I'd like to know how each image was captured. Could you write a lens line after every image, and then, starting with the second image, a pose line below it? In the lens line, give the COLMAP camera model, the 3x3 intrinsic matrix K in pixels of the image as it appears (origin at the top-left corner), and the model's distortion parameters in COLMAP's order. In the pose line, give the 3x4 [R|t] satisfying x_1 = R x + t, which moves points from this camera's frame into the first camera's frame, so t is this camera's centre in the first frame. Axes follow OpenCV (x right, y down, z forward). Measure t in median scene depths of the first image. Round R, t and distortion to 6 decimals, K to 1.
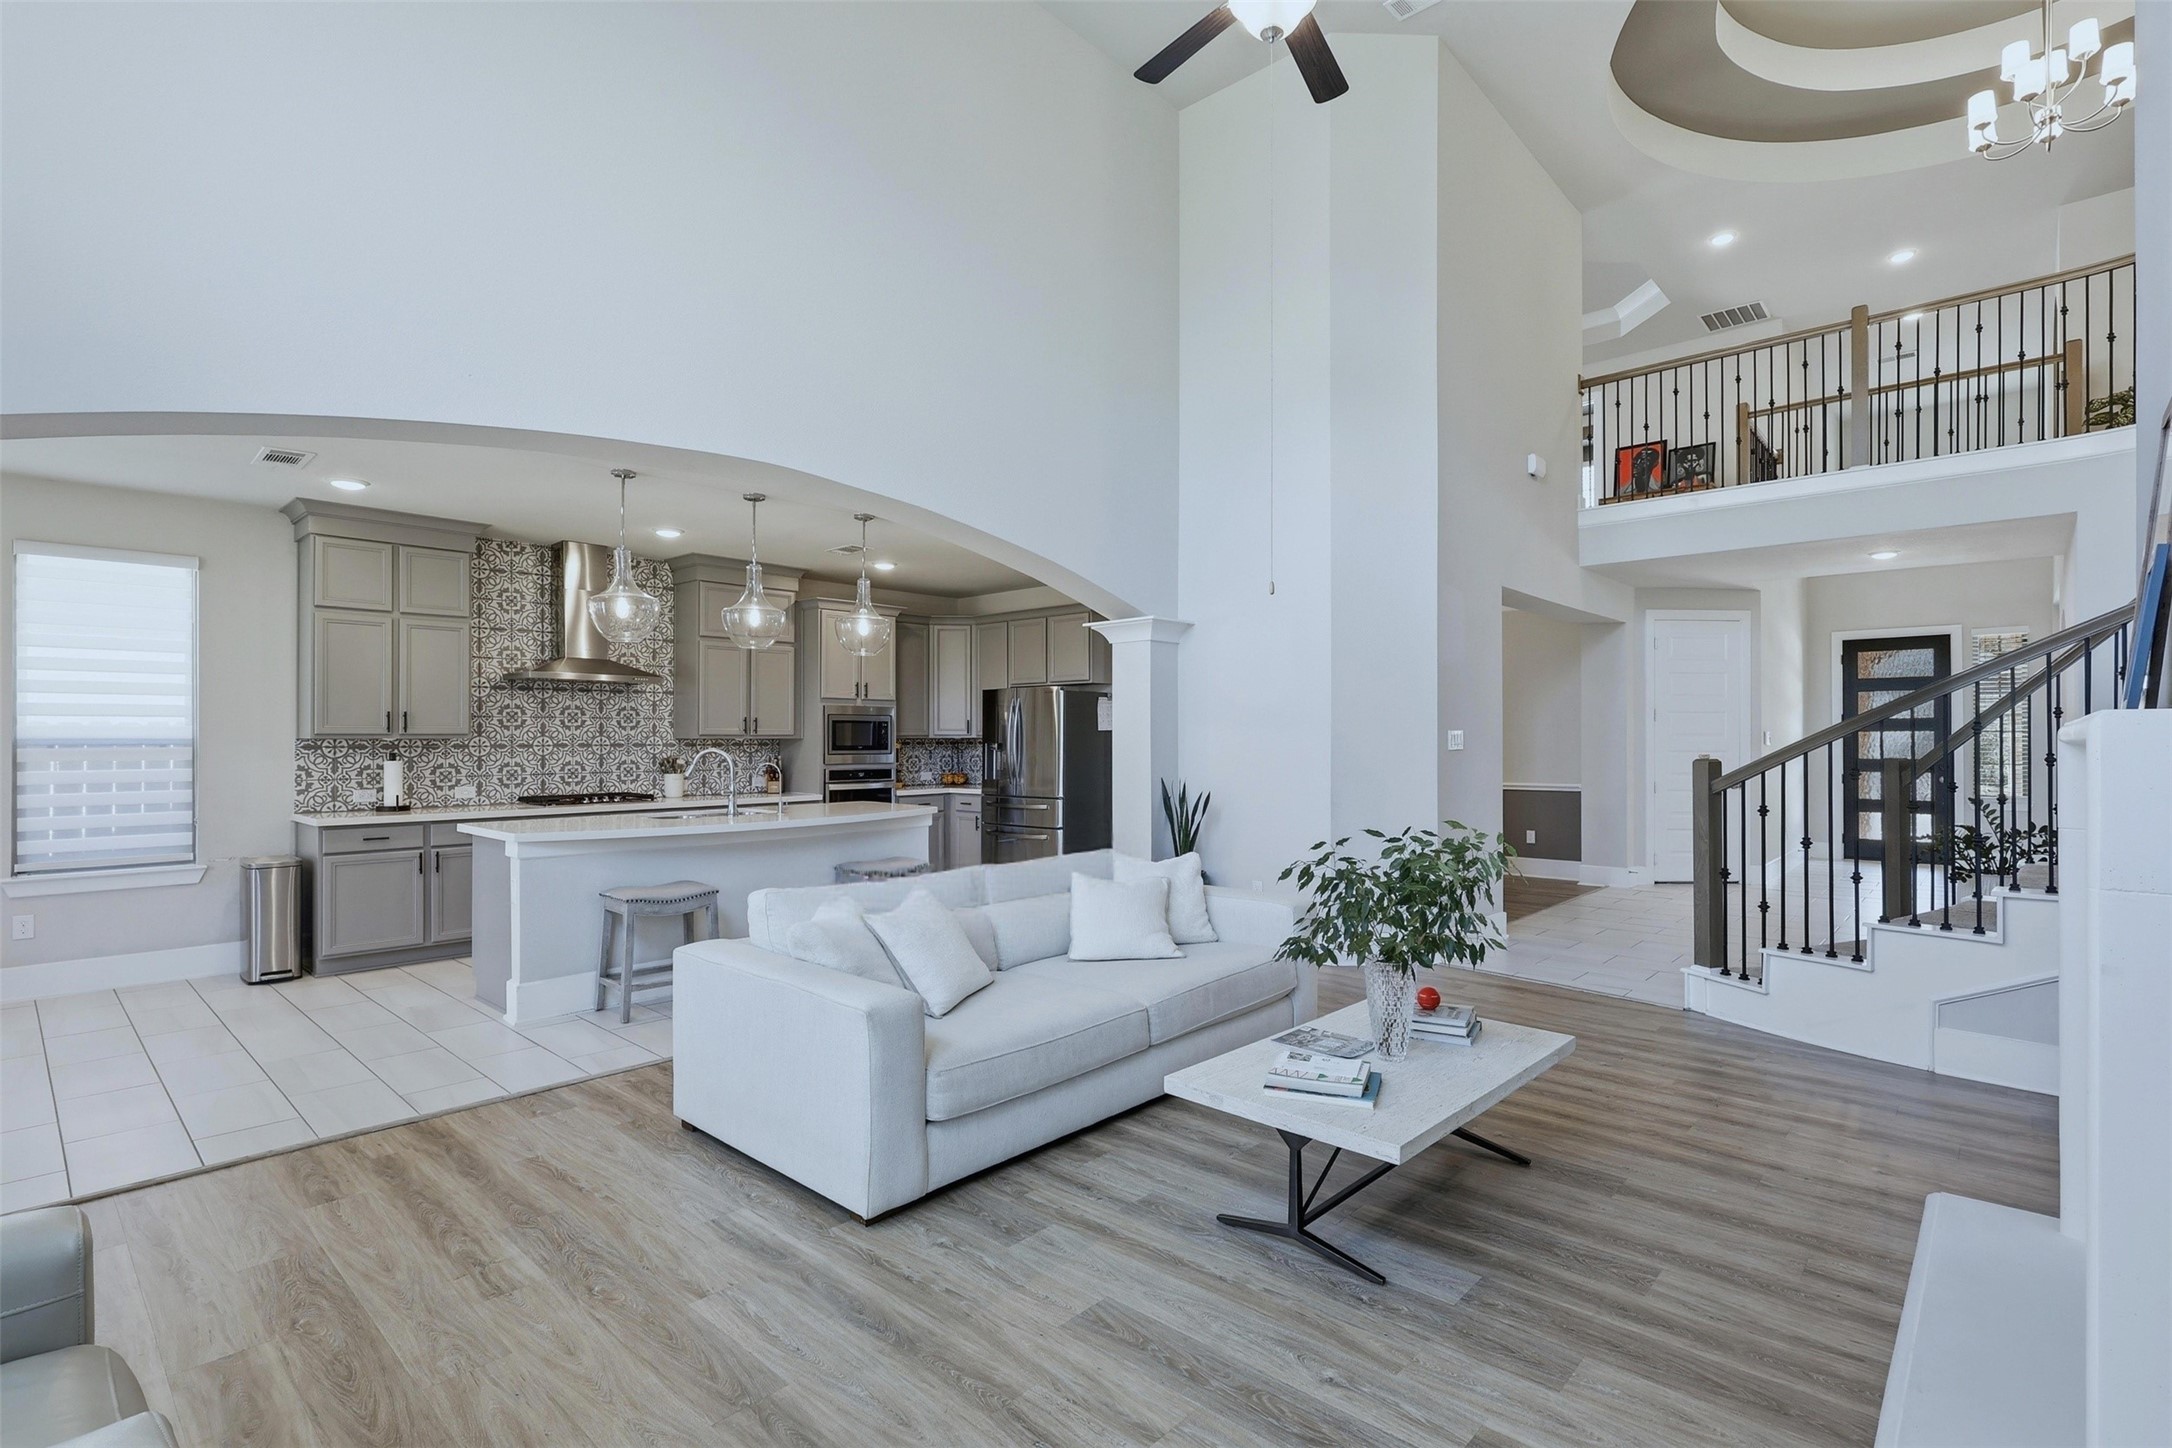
lens RADIAL K [[989.1, 0, 1078.5], [0, 989.1, 742.0], [0, 0, 1]] dist [-0.002756, 0.001323]
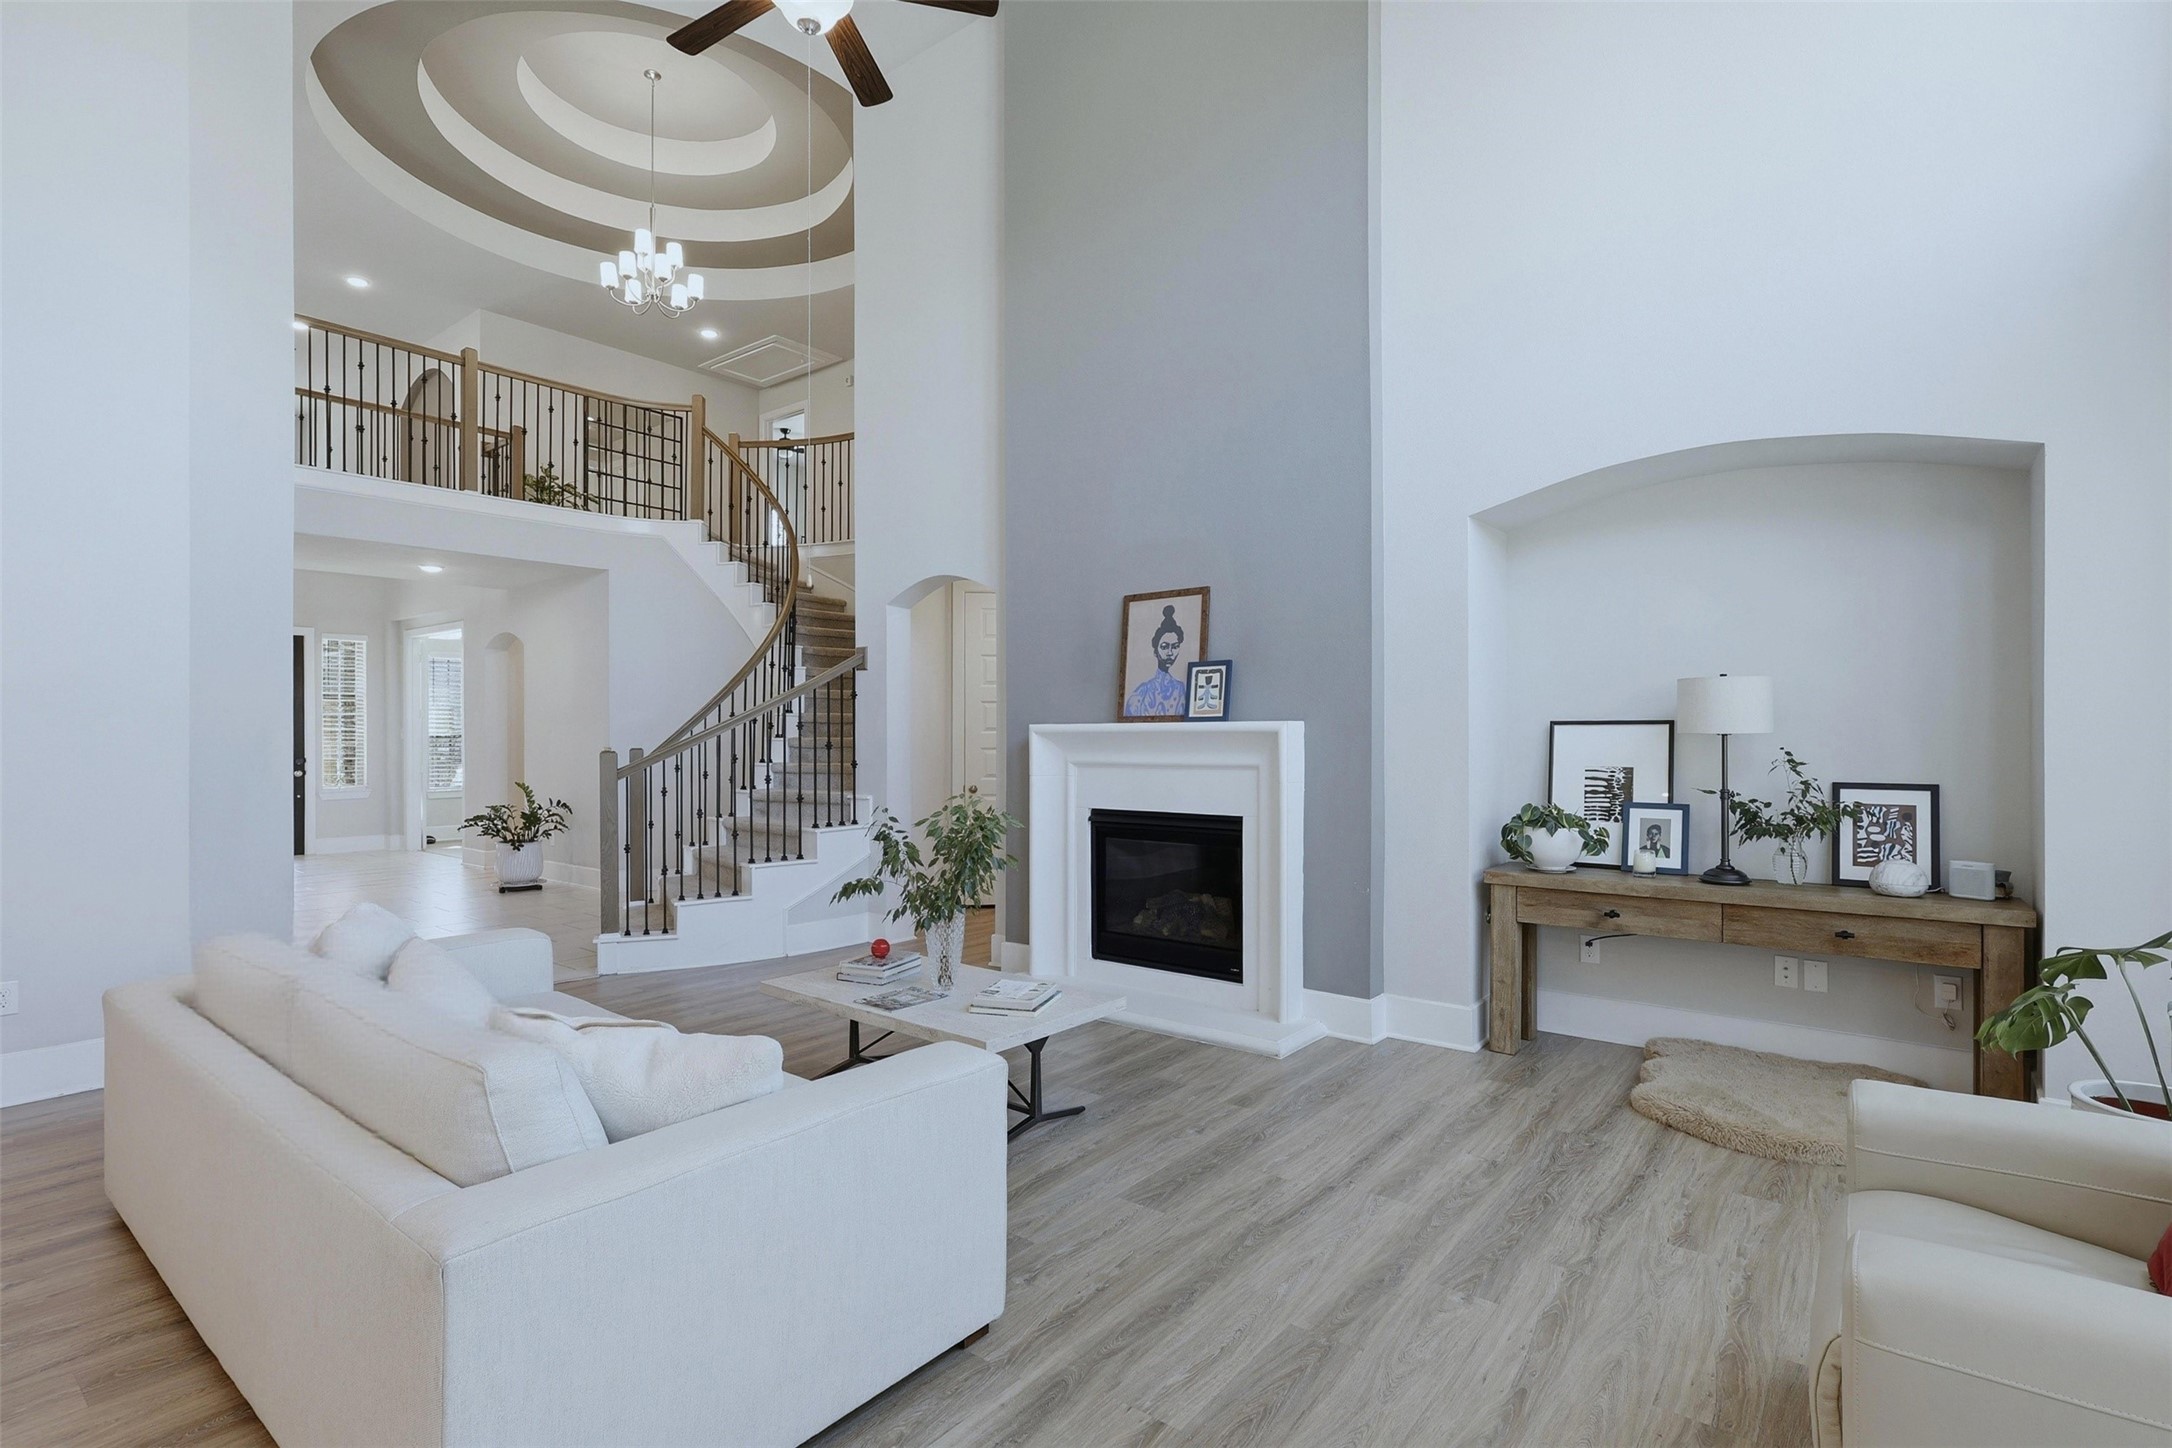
lens RADIAL K [[1032.6, 0, 1075.1], [0, 1032.6, 724.3], [0, 0, 1]] dist [0.000538, -0.000139]
pose [[-0.051878, 0.008902, 0.998614, -1.109231], [0.005966, 0.999945, -0.008604, 0.000477], [-0.998636, 0.005511, -0.051928, 1.009175]]
